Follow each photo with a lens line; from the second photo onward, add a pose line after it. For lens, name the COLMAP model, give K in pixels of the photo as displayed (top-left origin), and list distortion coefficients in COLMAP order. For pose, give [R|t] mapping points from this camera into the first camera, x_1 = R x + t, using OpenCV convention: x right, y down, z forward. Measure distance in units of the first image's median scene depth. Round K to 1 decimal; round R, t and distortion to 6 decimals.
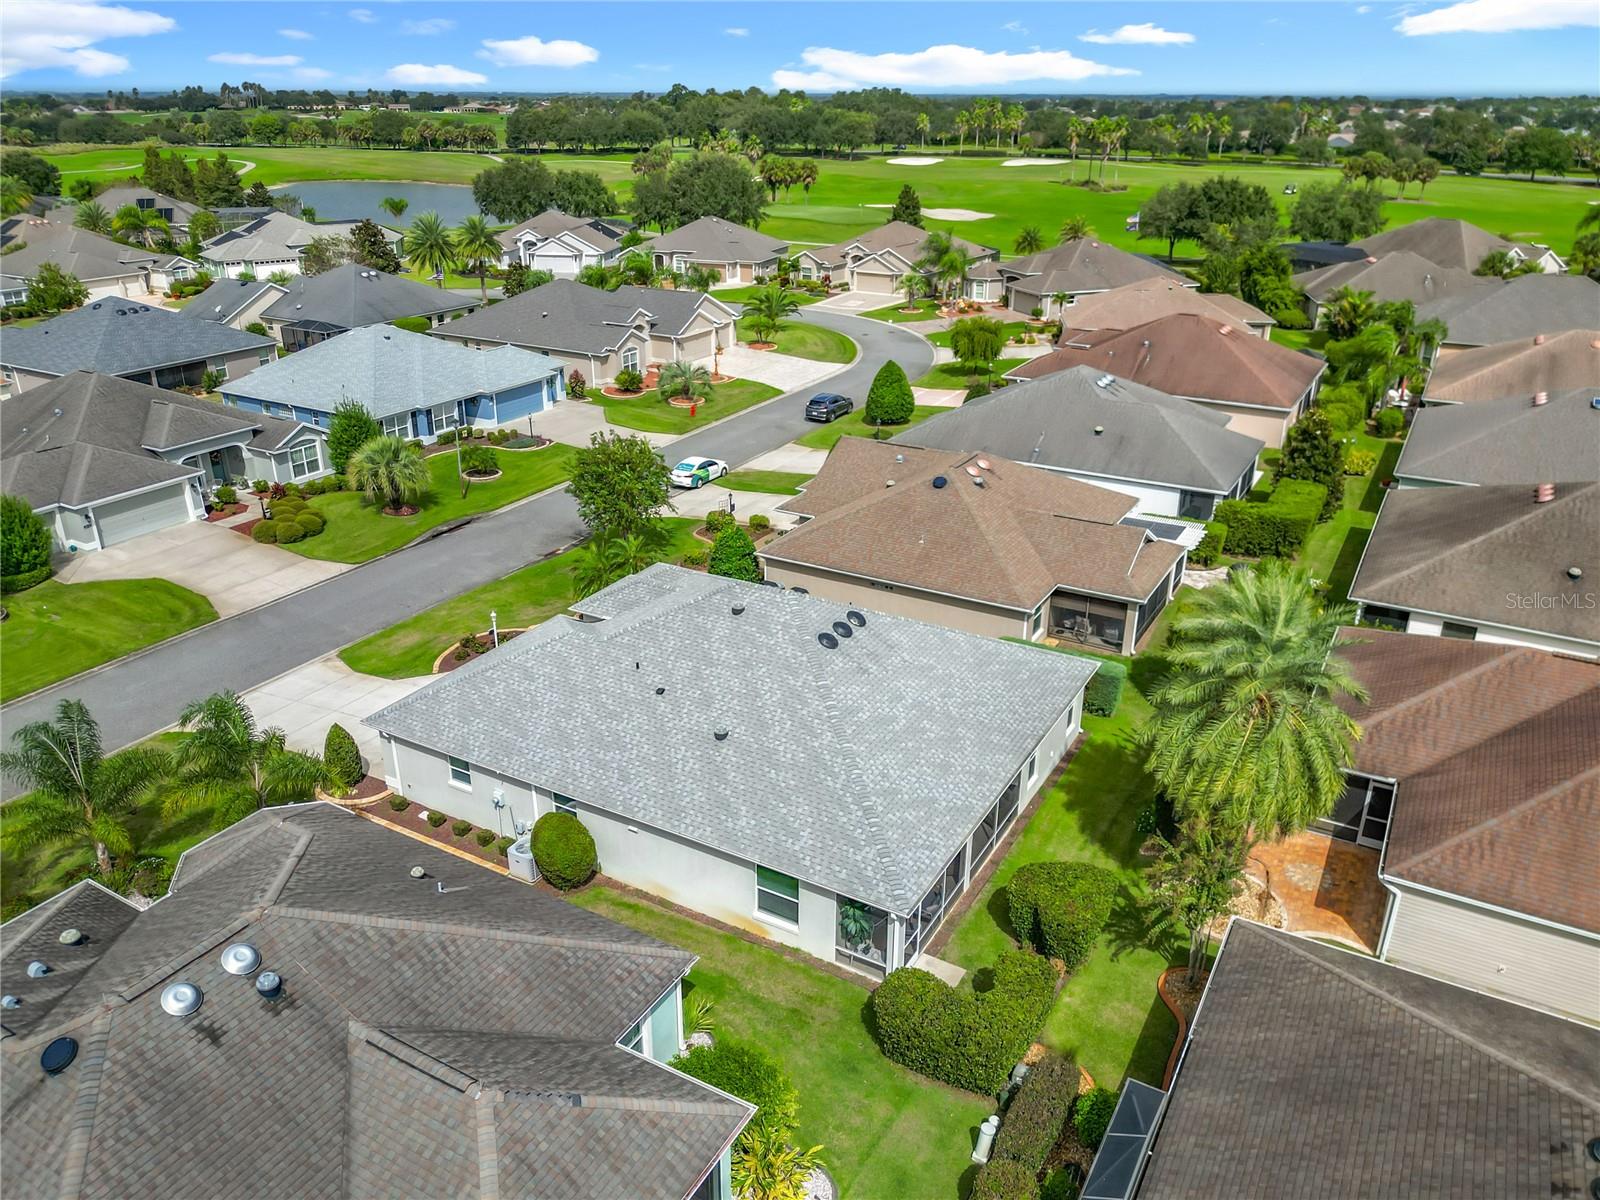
lens RADIAL K [[1188.1, 0, 788.8], [0, 1188.1, 605.0], [0, 0, 1]] dist [-0.001236, -0.005250]
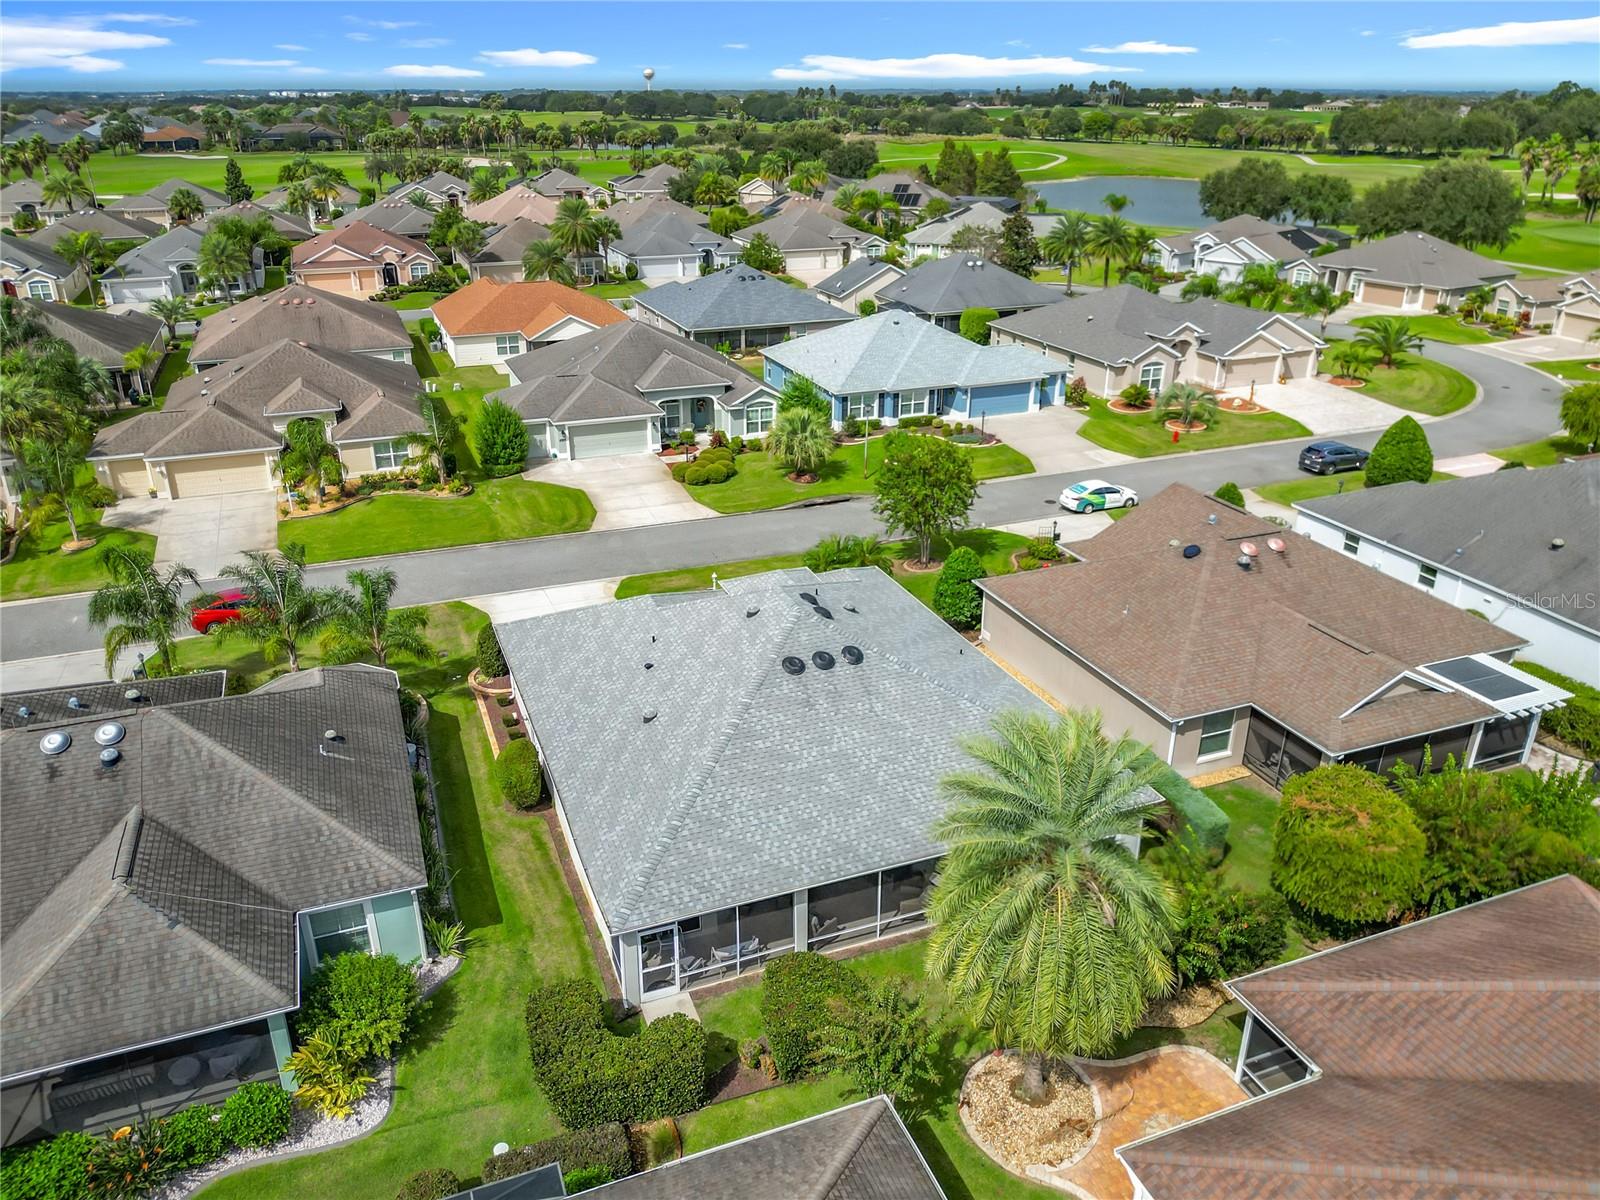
lens RADIAL K [[1168.6, 0, 793.1], [0, 1168.6, 600.4], [0, 0, 1]] dist [0.029392, -0.051776]
pose [[0.786412, 0.243450, -0.567704, 0.254318], [-0.241727, 0.967053, 0.079852, -0.044088], [0.568440, 0.074432, 0.819351, 0.097406]]
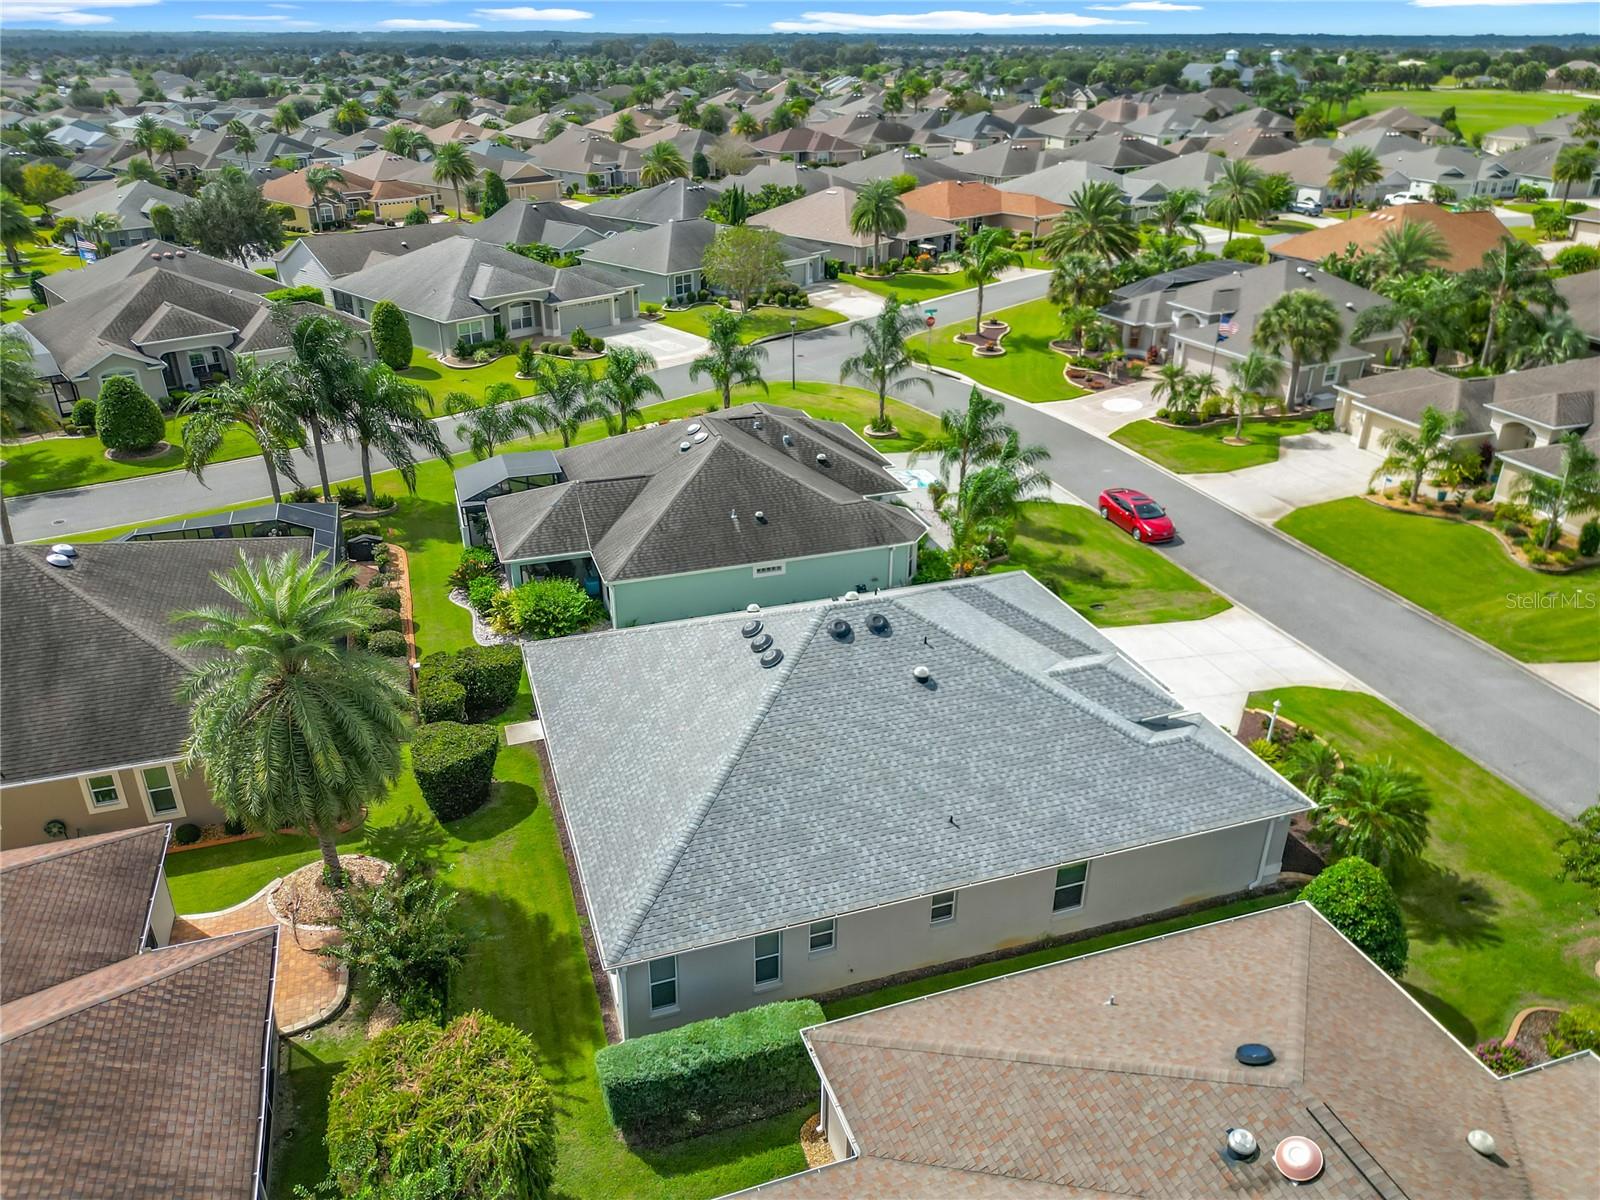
lens RADIAL K [[1153.7, 0, 795.1], [0, 1153.7, 597.8], [0, 0, 1]] dist [0.042511, -0.053434]
pose [[-0.654737, 0.326466, -0.681718, 0.288177], [-0.302679, 0.713201, 0.632242, -0.265957], [0.692608, 0.620294, -0.368144, 0.611933]]
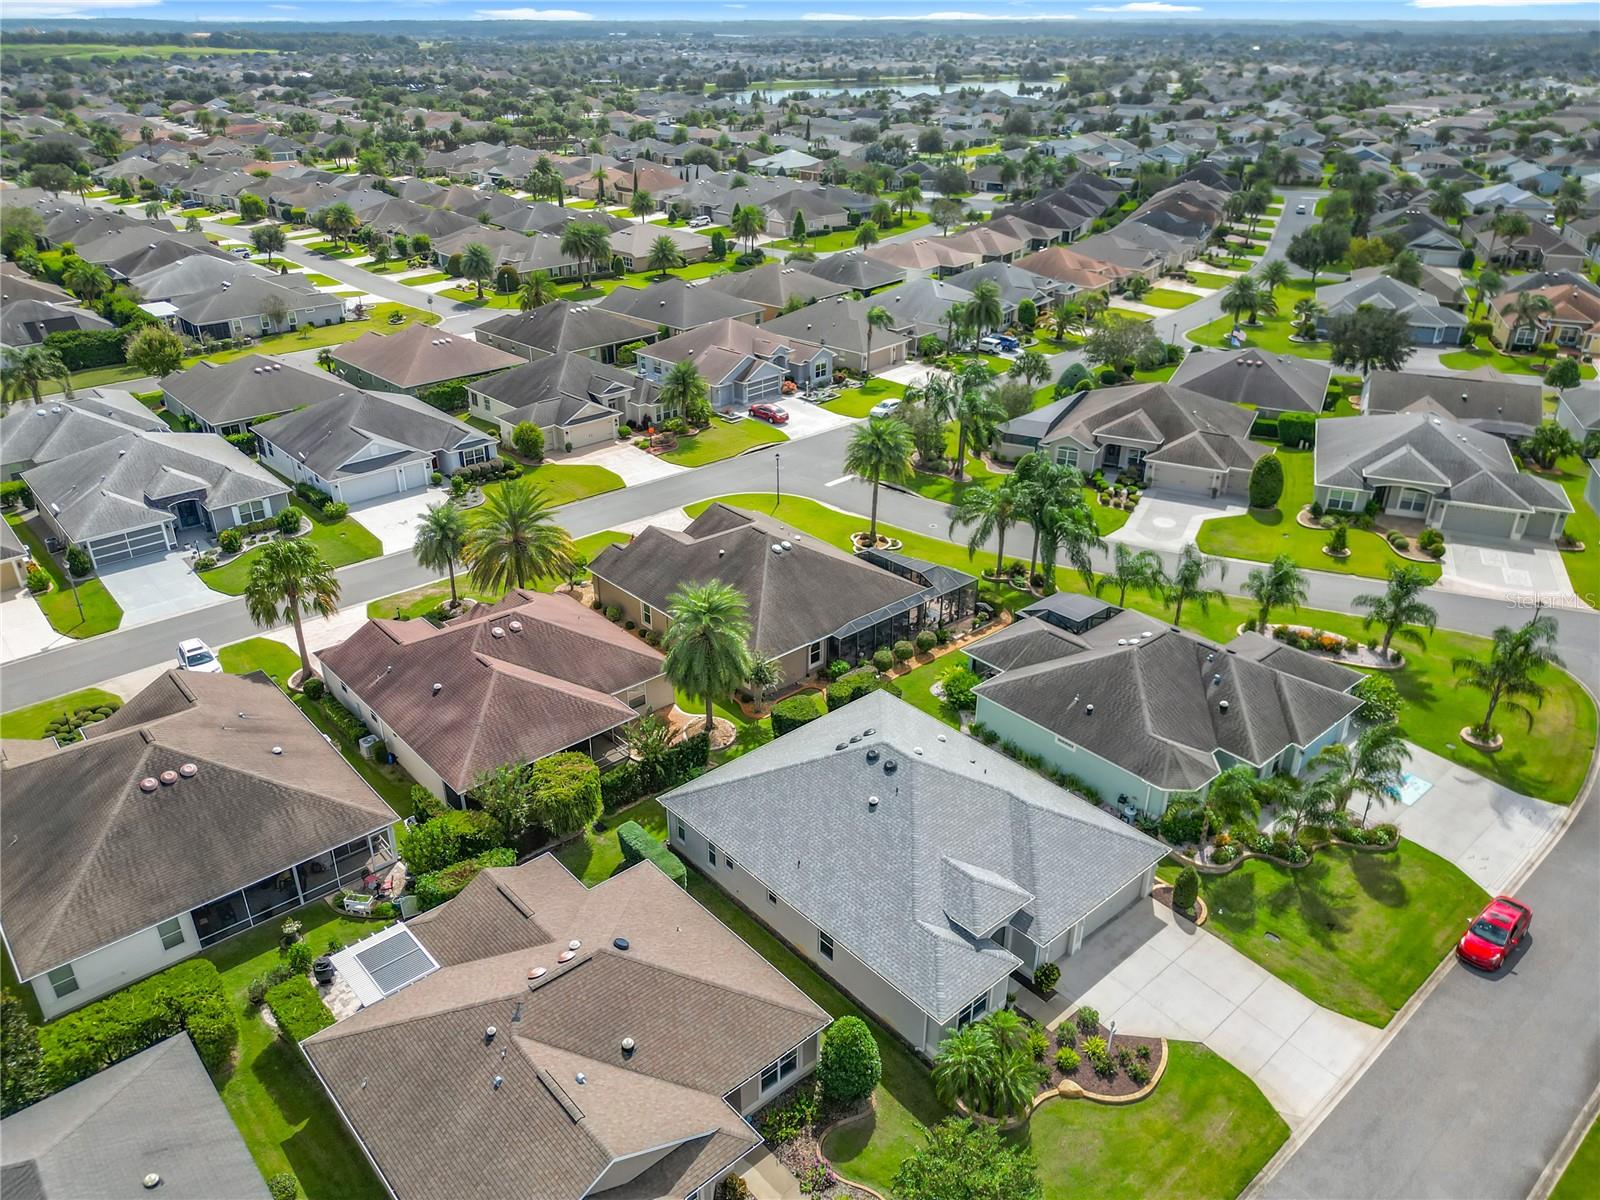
lens RADIAL K [[1135.2, 0, 793.0], [0, 1135.2, 606.4], [0, 0, 1]] dist [0.057788, -0.081415]
pose [[-0.949829, -0.144466, 0.277408, -0.126379], [0.121884, 0.645857, 0.753667, -0.583696], [-0.288045, 0.749666, -0.595845, 0.833277]]
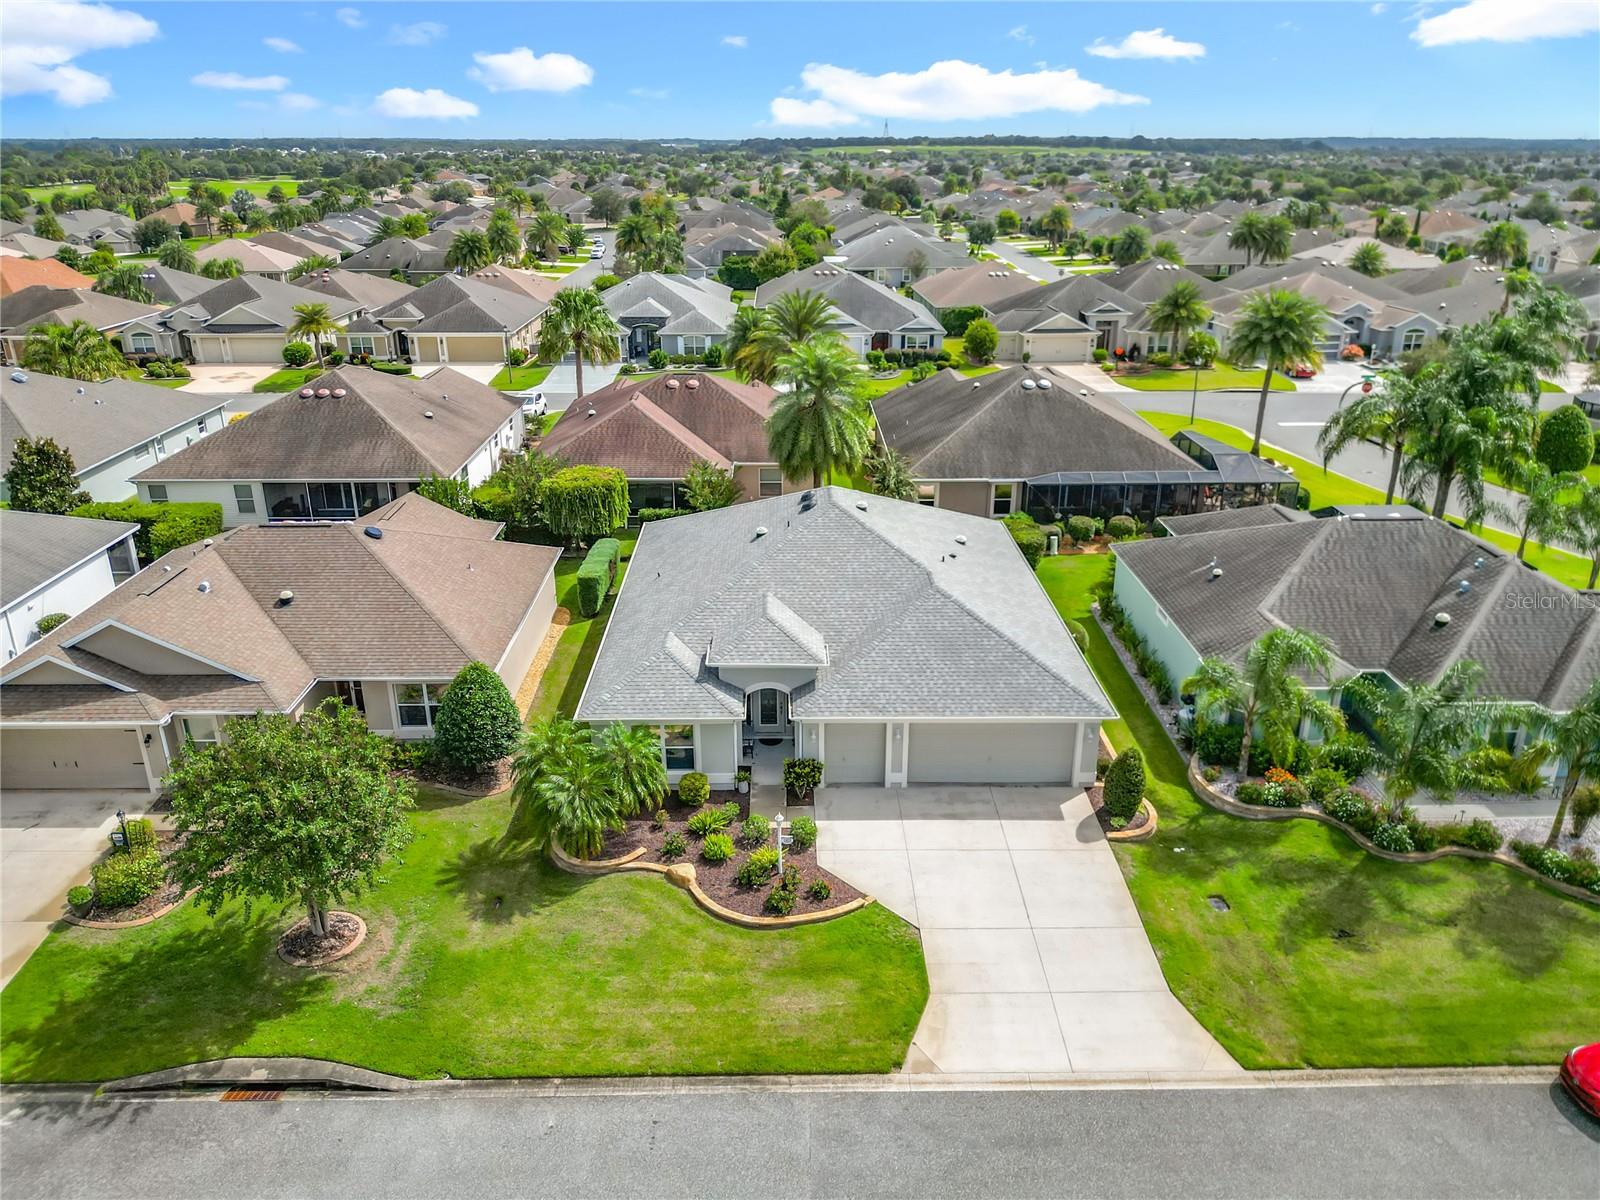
lens RADIAL K [[1165.0, 0, 794.7], [0, 1165.0, 600.6], [0, 0, 1]] dist [0.039110, -0.057454]
pose [[-0.517890, -0.315067, 0.795313, -0.439771], [0.337500, 0.779036, 0.528391, -0.256137], [-0.786056, 0.542067, -0.297120, 0.672937]]
